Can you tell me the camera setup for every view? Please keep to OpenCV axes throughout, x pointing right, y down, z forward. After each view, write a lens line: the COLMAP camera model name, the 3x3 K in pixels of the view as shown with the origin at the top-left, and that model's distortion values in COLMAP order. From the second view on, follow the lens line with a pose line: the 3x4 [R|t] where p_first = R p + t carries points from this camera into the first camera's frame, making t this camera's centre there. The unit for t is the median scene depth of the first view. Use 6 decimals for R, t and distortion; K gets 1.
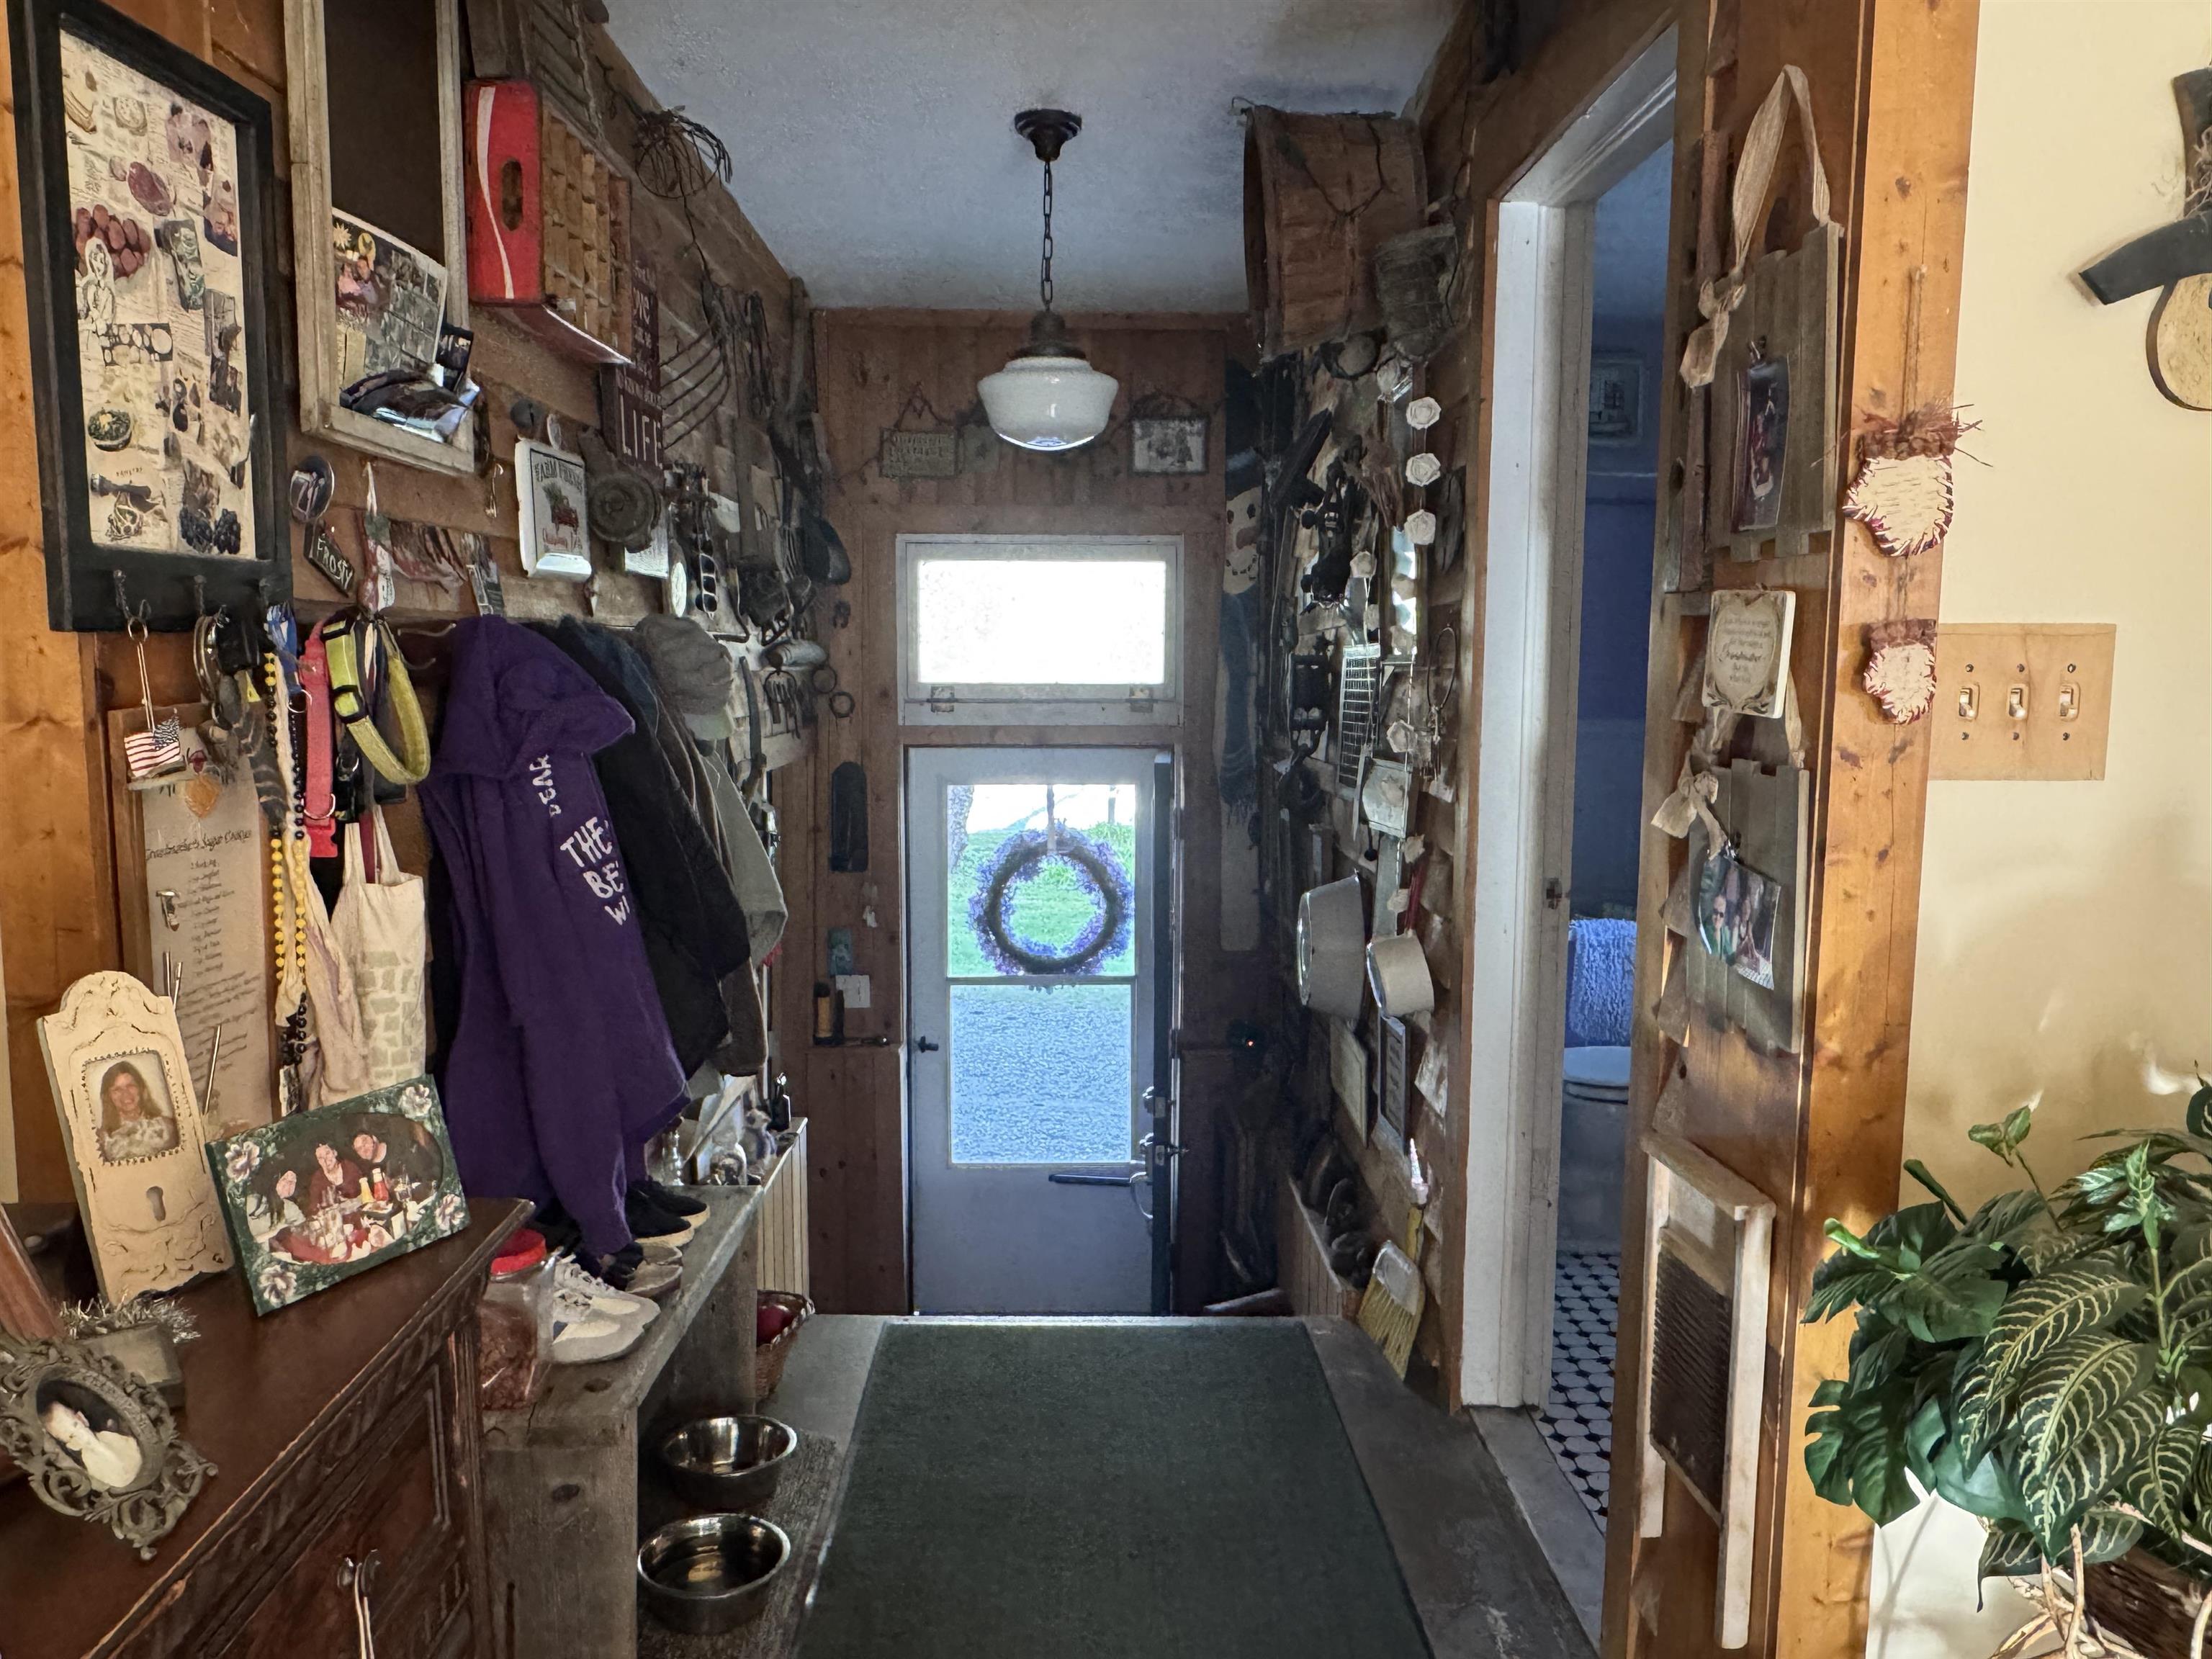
lens RADIAL K [[1516.7, 0, 1109.7], [0, 1516.7, 825.2], [0, 0, 1]] dist [0.005951, -0.003326]
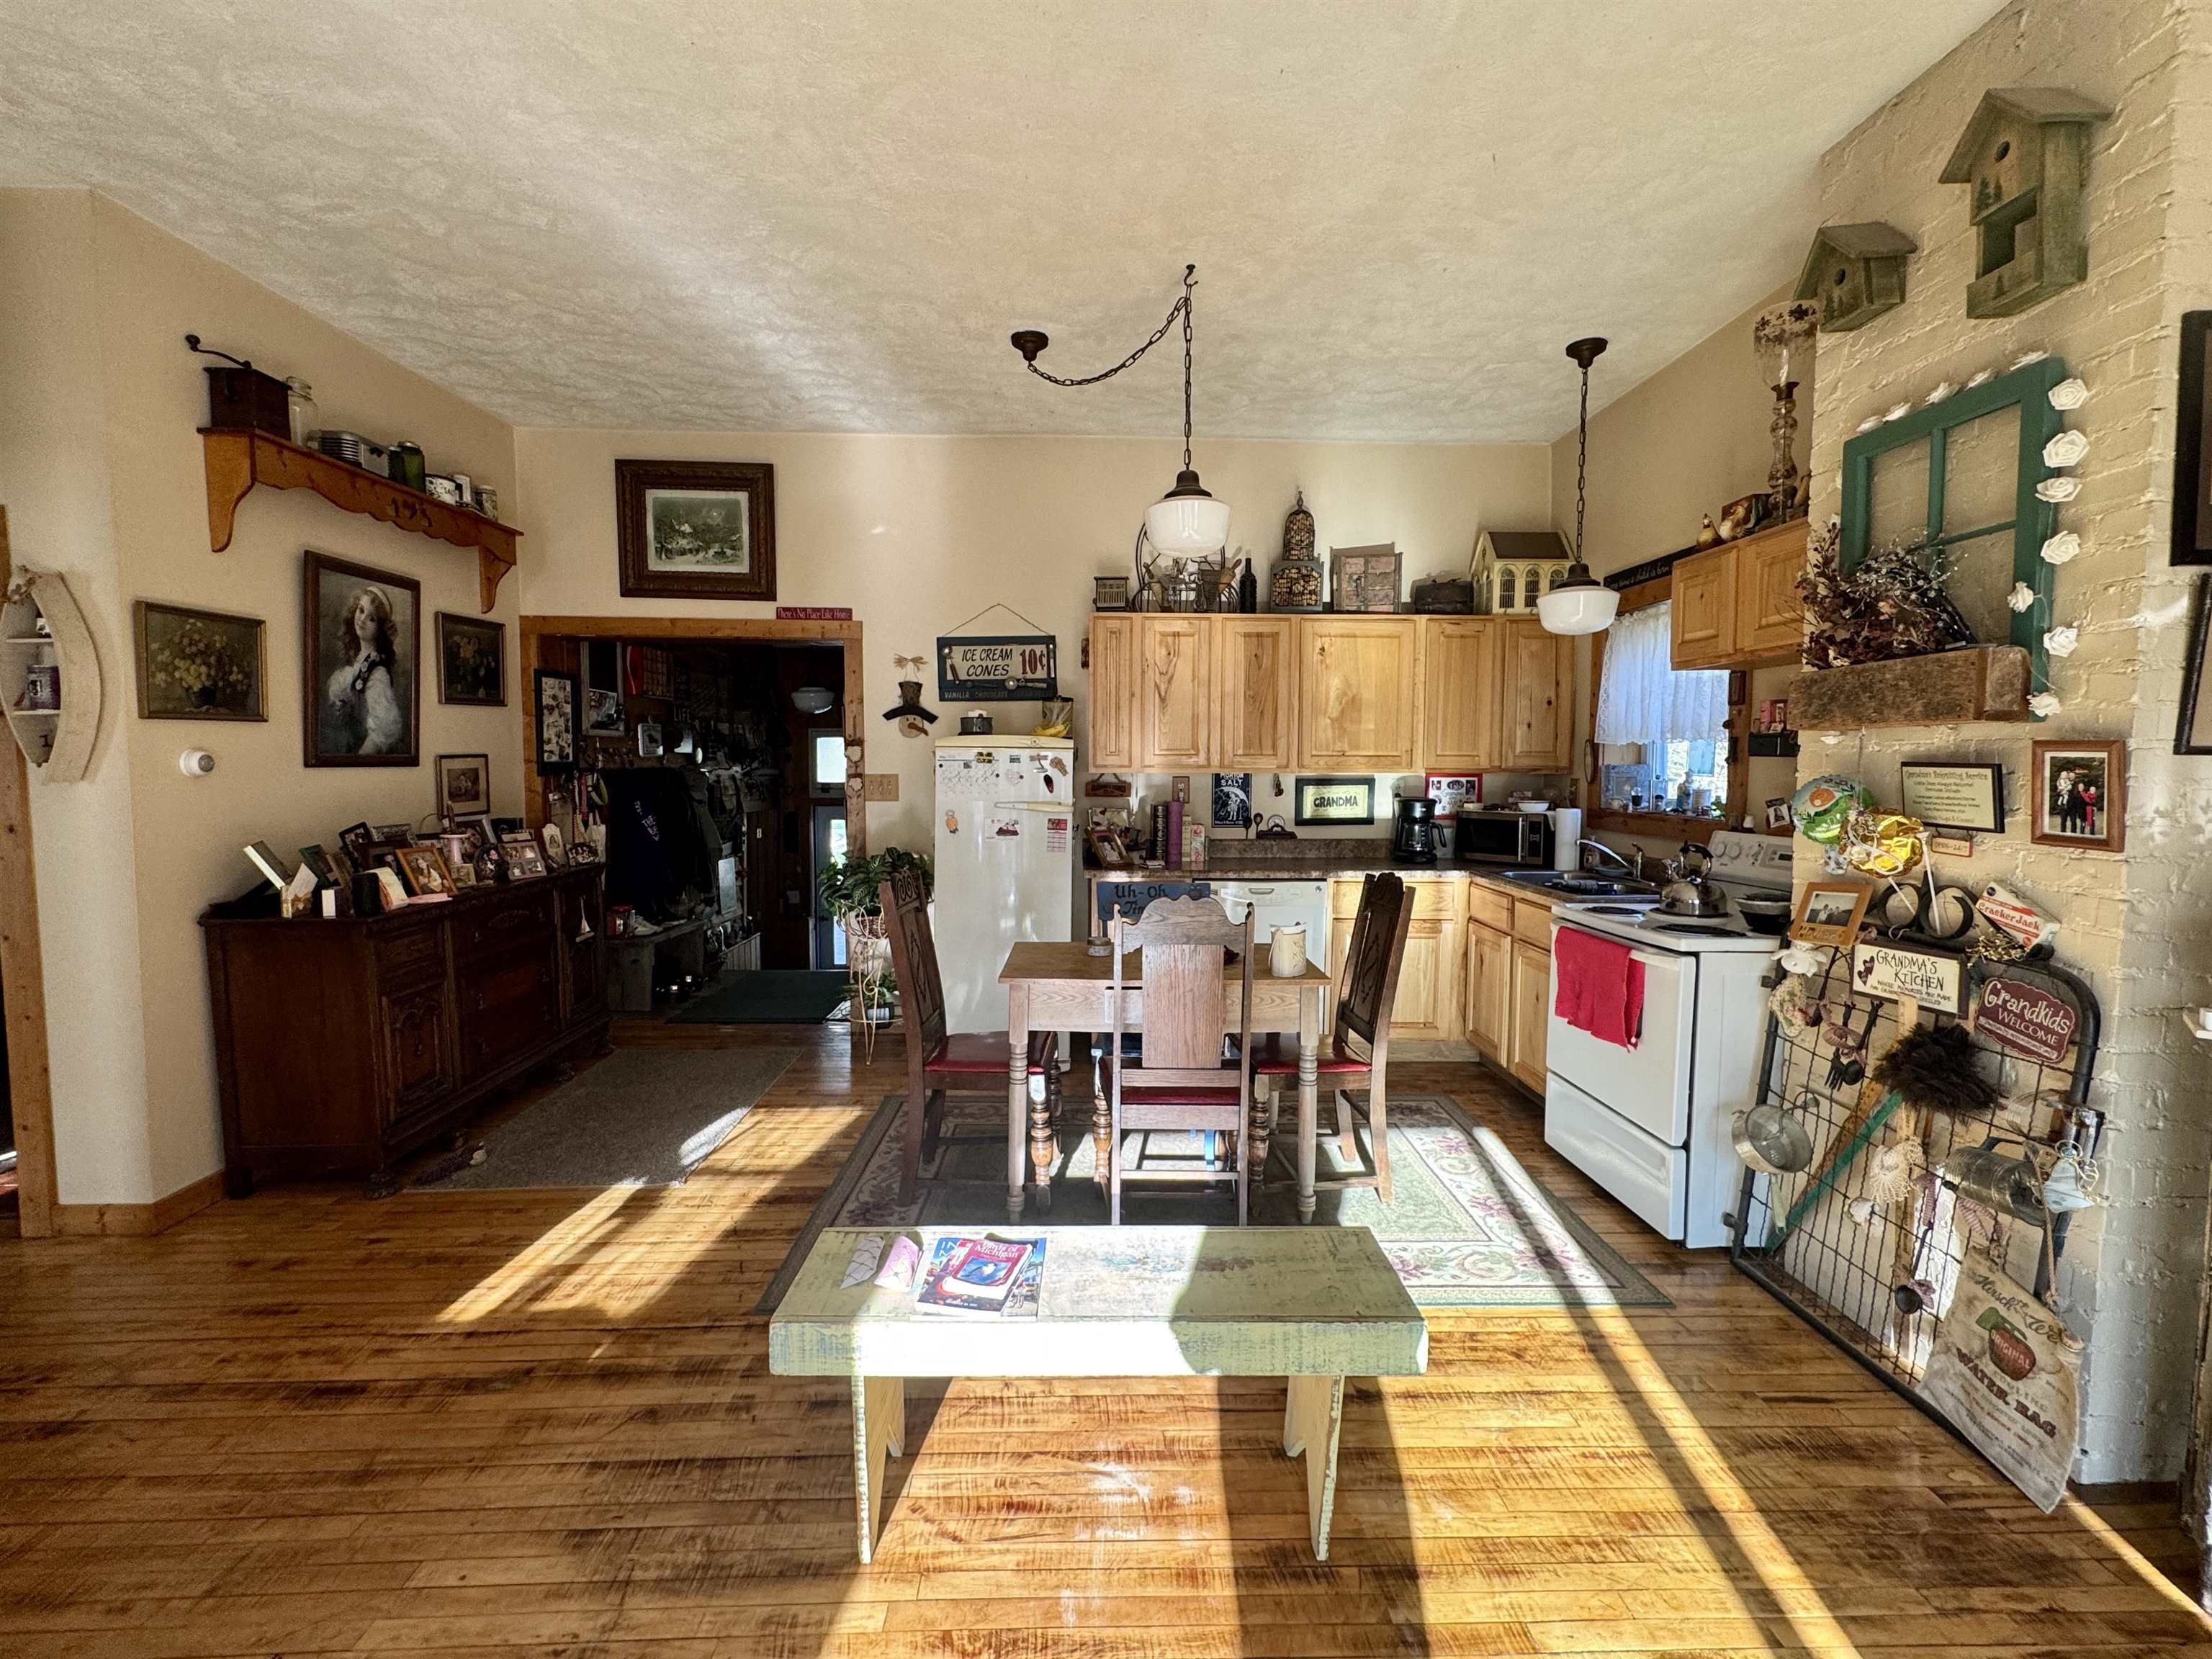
lens RADIAL K [[952.3, 0, 1117.4], [0, 952.3, 823.4], [0, 0, 1]] dist [-0.003569, -0.000224]
pose [[0.999971, -0.001533, 0.007508, 1.407271], [0.001880, 0.998925, -0.046323, 0.212591], [-0.007428, 0.046336, 0.998898, -2.482170]]
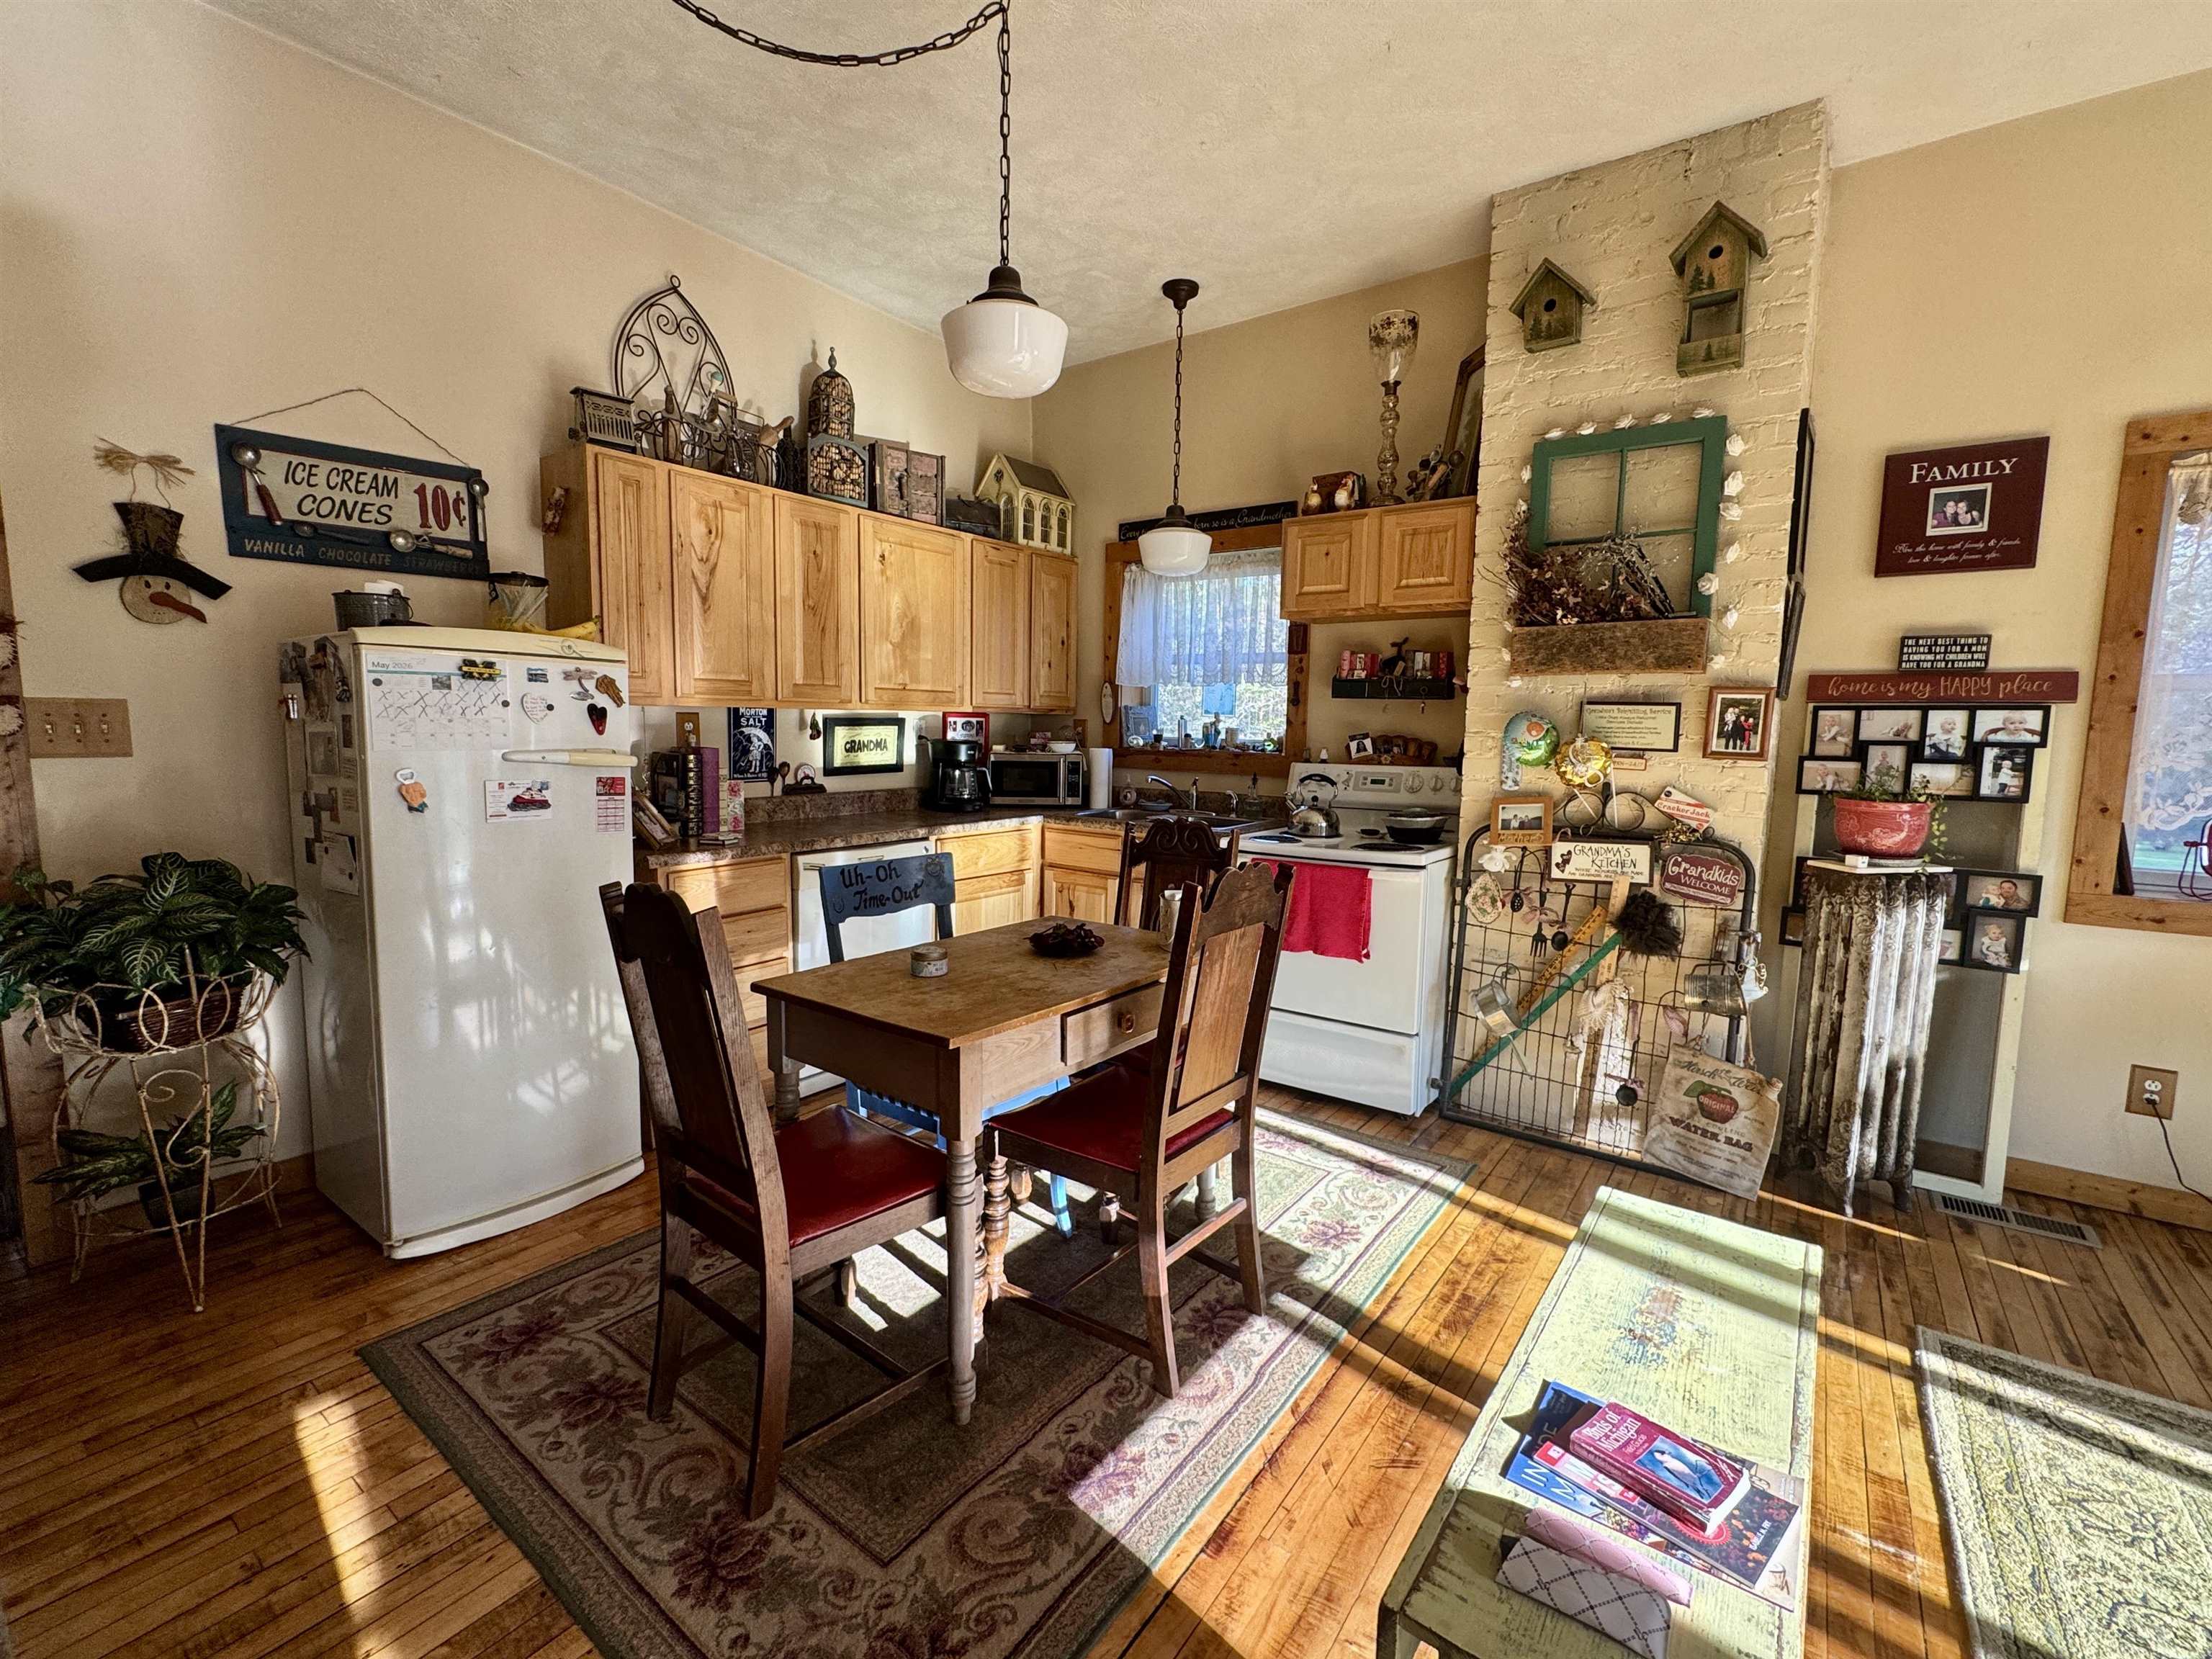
lens RADIAL K [[952.3, 0, 1095.1], [0, 952.3, 824.2], [0, 0, 1]] dist [-0.003569, -0.000224]
pose [[0.620936, -0.078599, 0.779911, 0.385525], [0.073325, 0.996422, 0.042039, 0.140832], [-0.780424, 0.031083, 0.624477, -1.353180]]
